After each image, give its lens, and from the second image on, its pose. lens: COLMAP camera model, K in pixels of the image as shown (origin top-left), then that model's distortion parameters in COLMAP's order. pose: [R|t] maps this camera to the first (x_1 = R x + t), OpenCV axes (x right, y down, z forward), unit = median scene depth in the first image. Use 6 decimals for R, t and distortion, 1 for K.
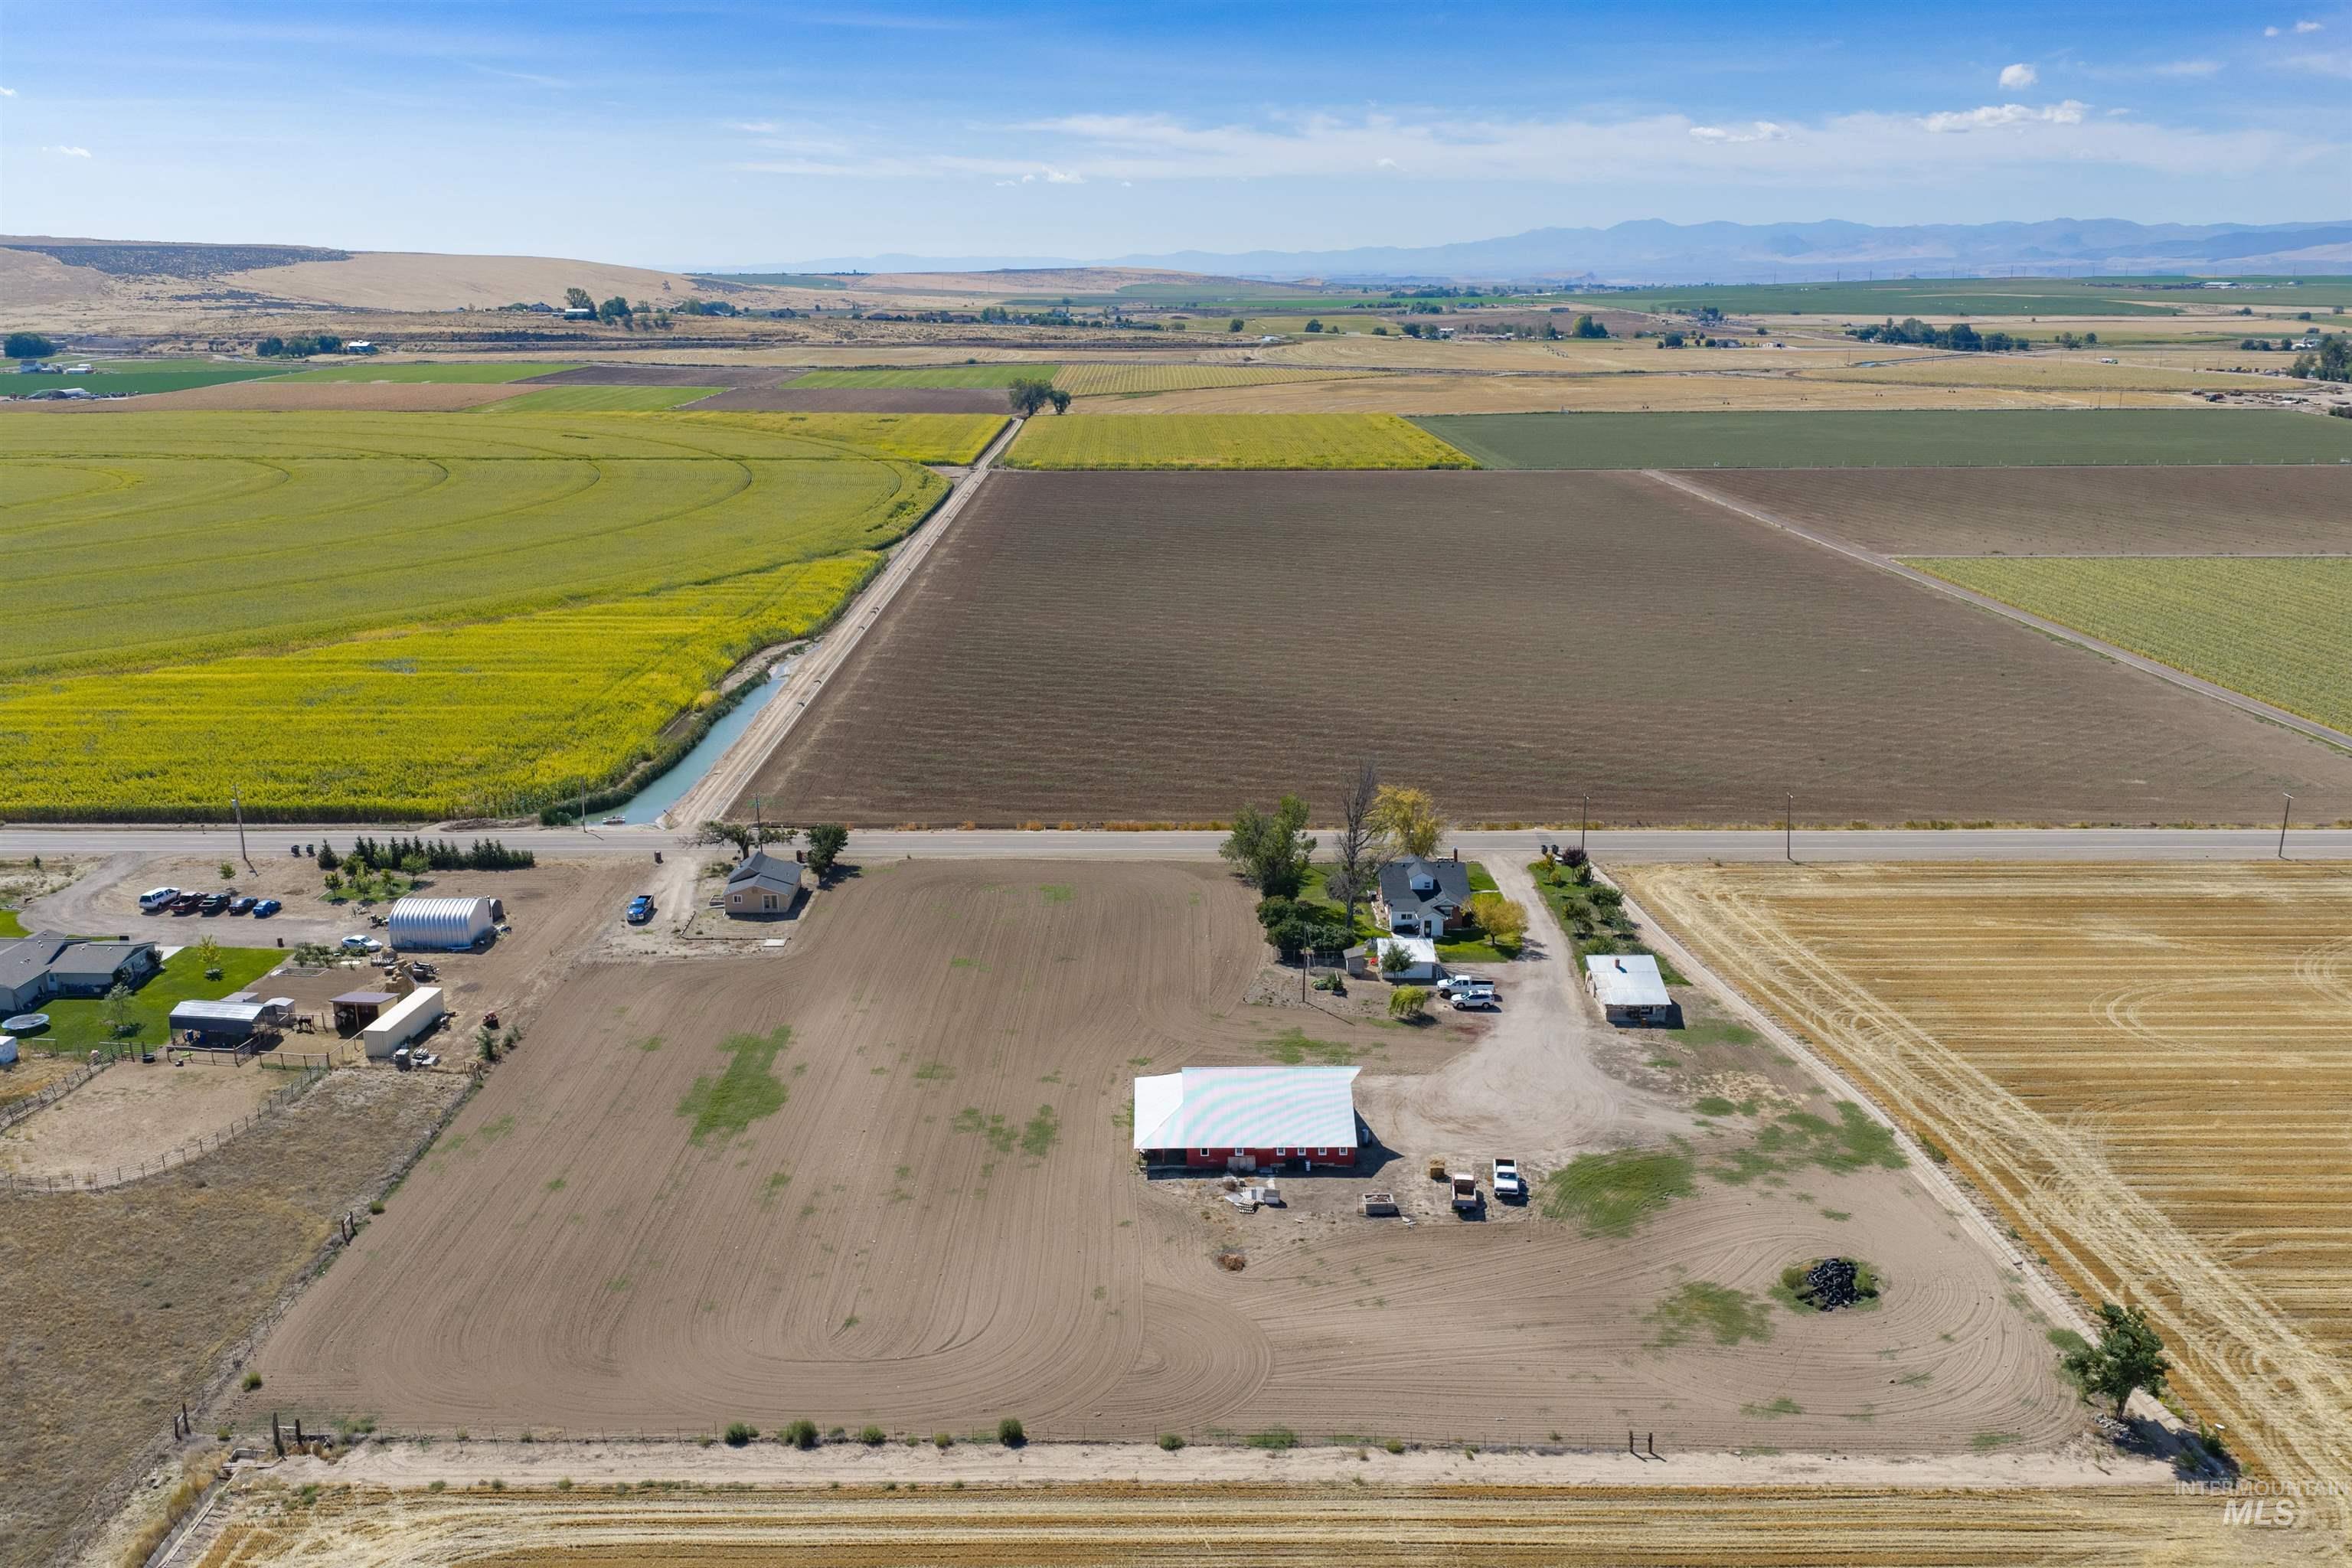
lens RADIAL K [[1947.0, 0, 1176.0], [0, 1947.0, 784.0], [0, 0, 1]] dist [0.028053, -0.045944]
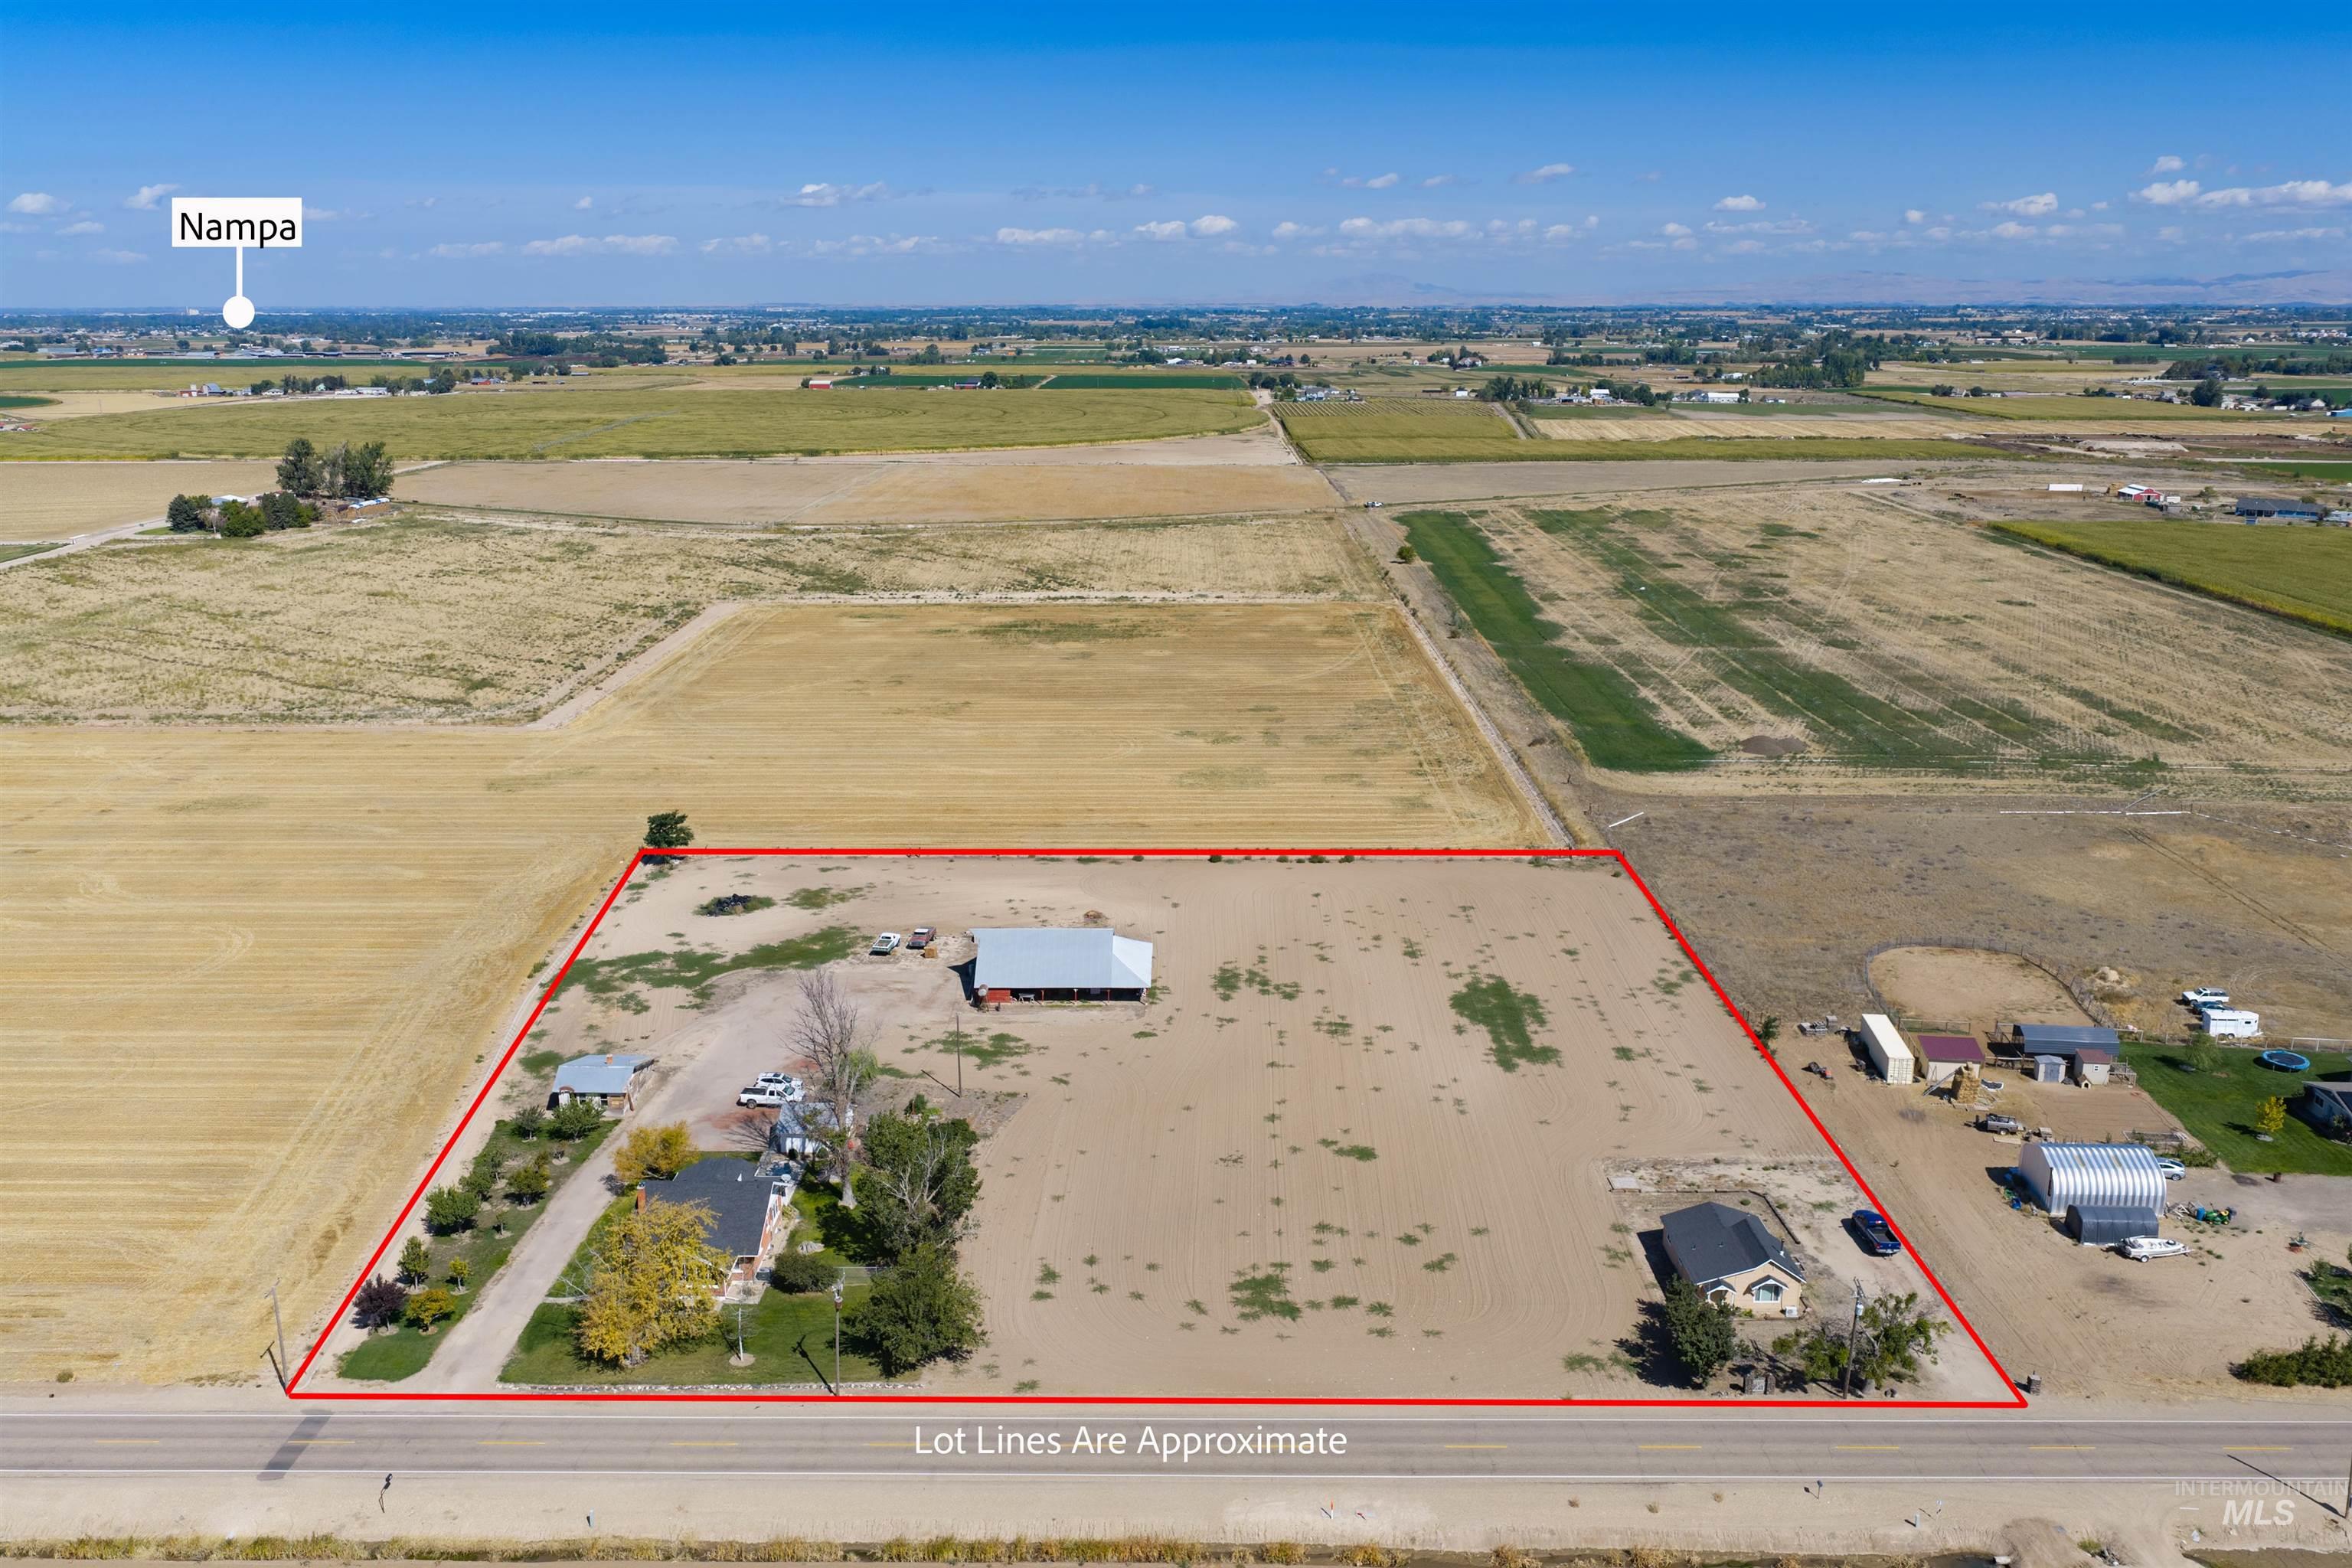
lens RADIAL K [[1947.0, 0, 1176.0], [0, 1947.0, 784.0], [0, 0, 1]] dist [0.028053, -0.045944]
pose [[-0.999806, -0.003751, 0.019352, -0.061010], [0.006003, 0.877154, 0.480172, -0.535610], [-0.018776, 0.480195, -0.876961, 2.050114]]
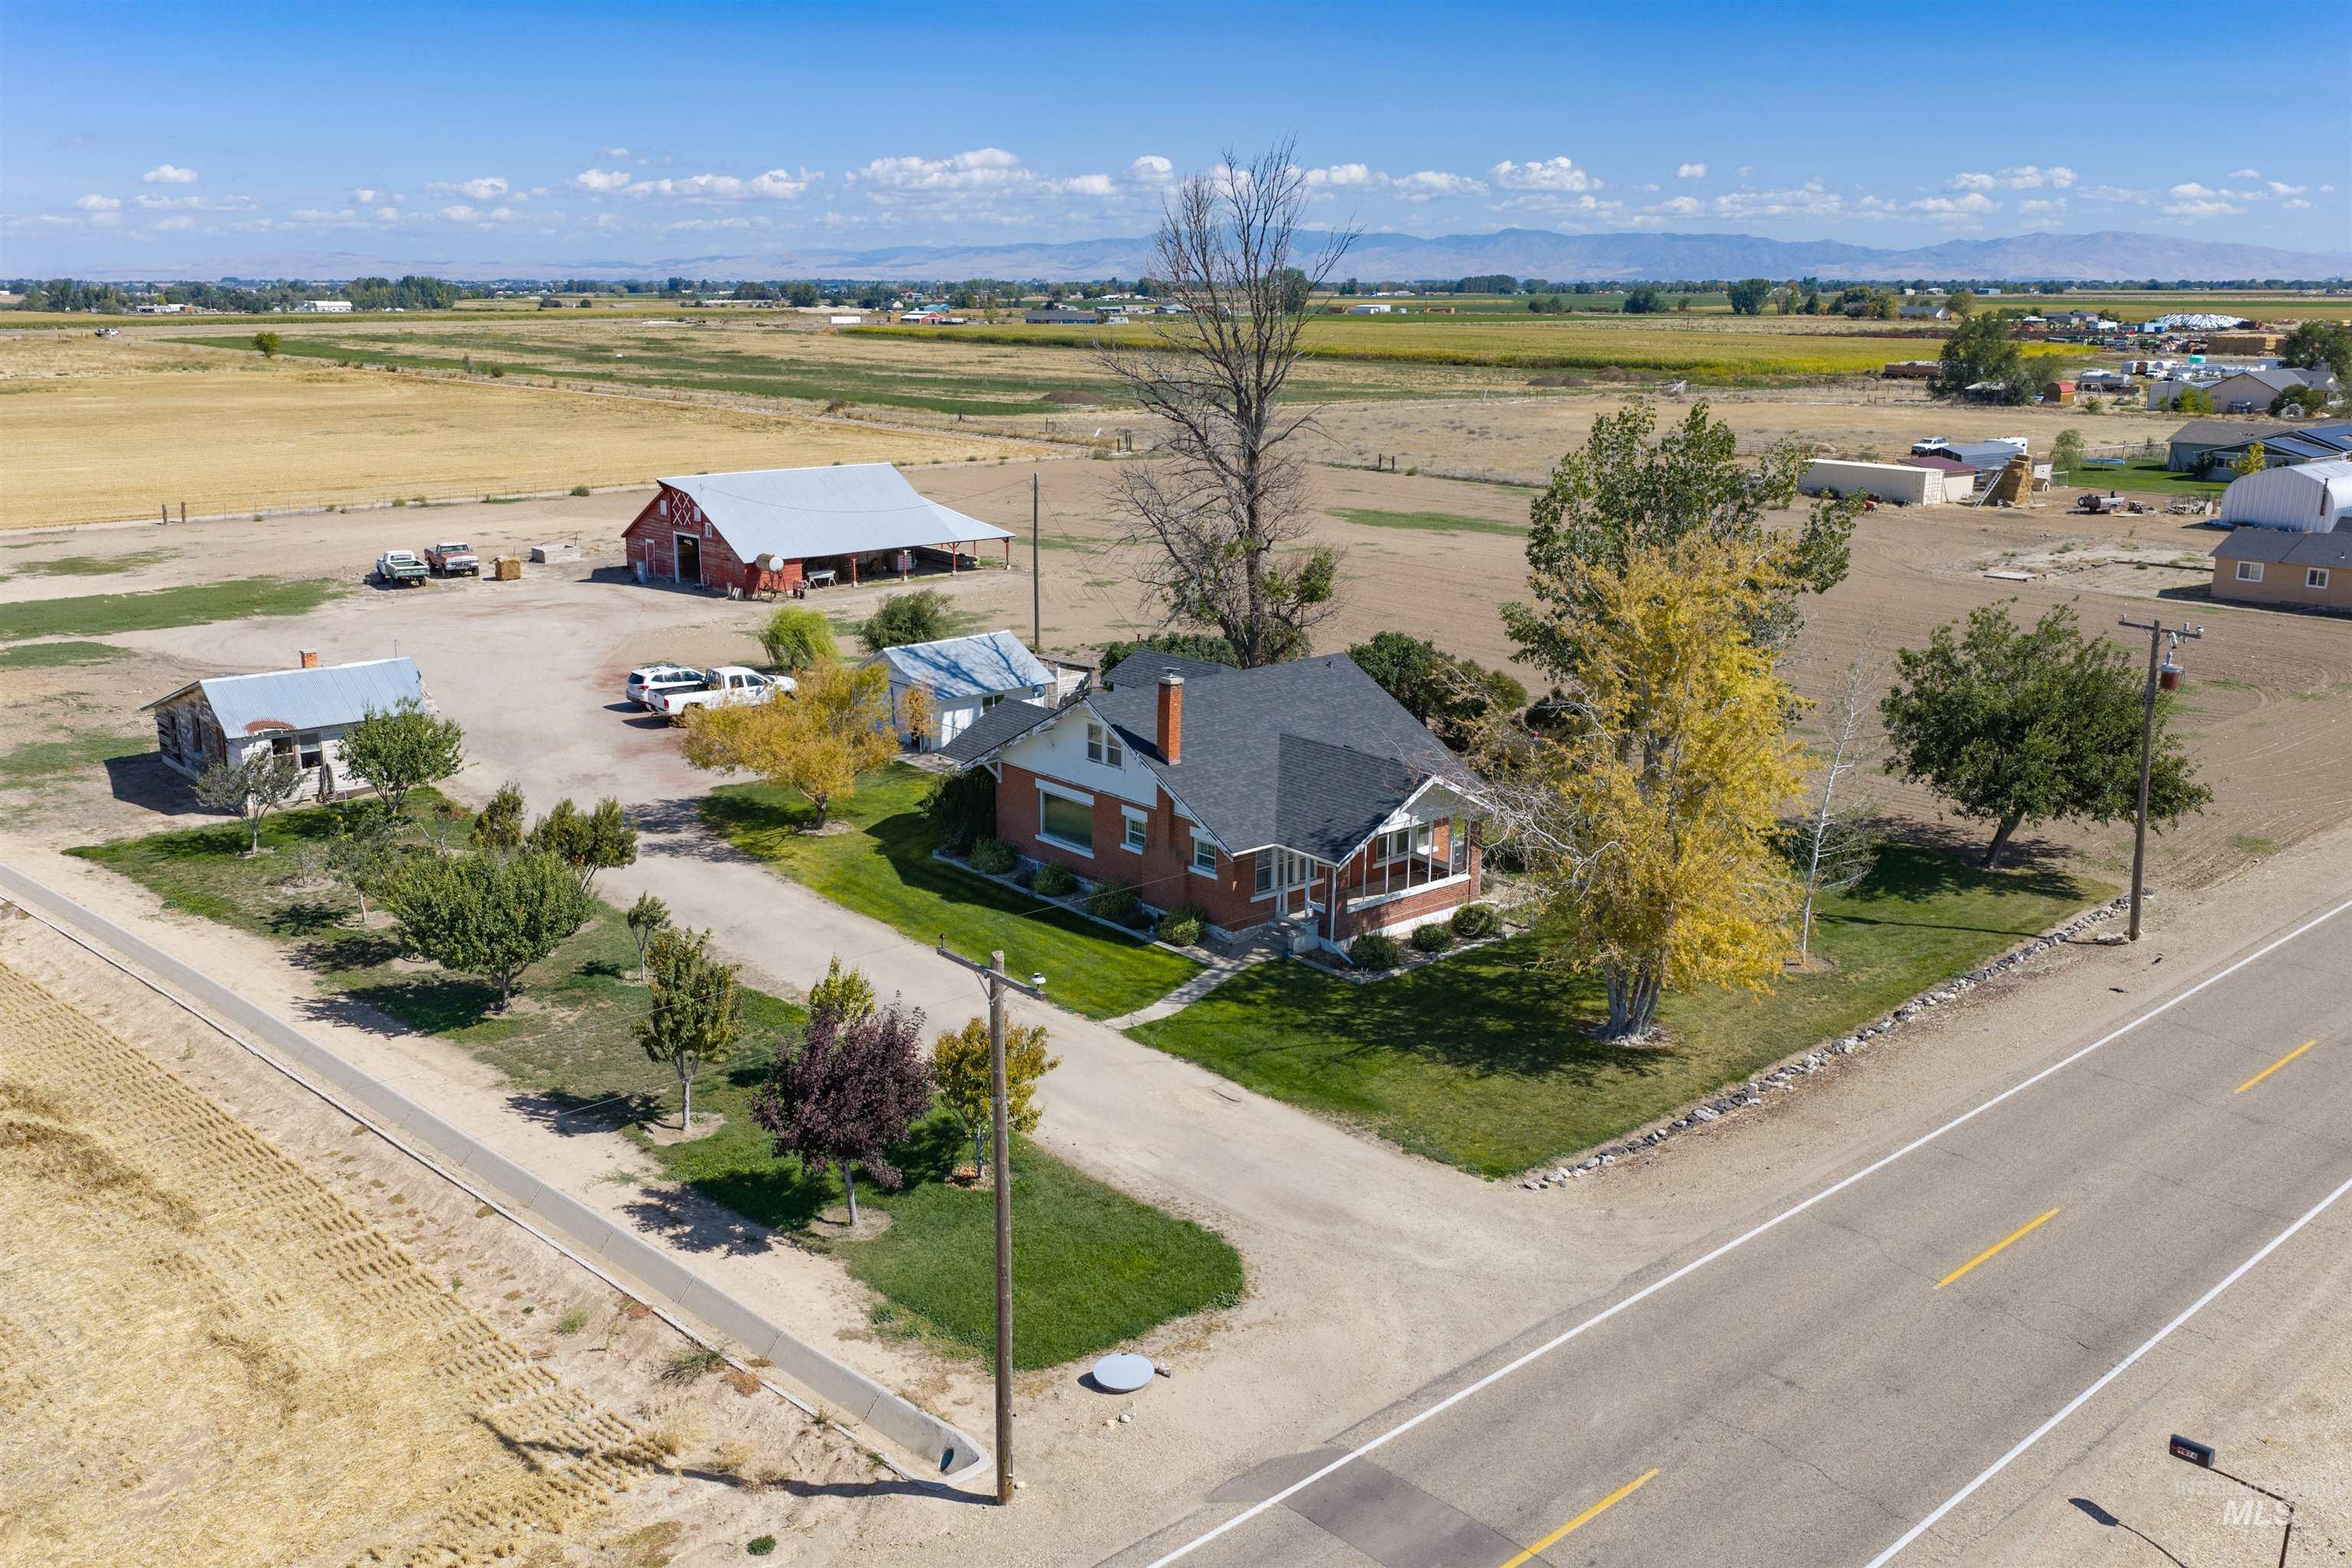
lens RADIAL K [[1947.0, 0, 1176.0], [0, 1947.0, 784.0], [0, 0, 1]] dist [0.028053, -0.045944]
pose [[-0.757156, 0.162388, -0.632729, 0.393911], [-0.166160, 0.888873, 0.426961, -0.071338], [0.631749, 0.428410, -0.646033, 1.575847]]
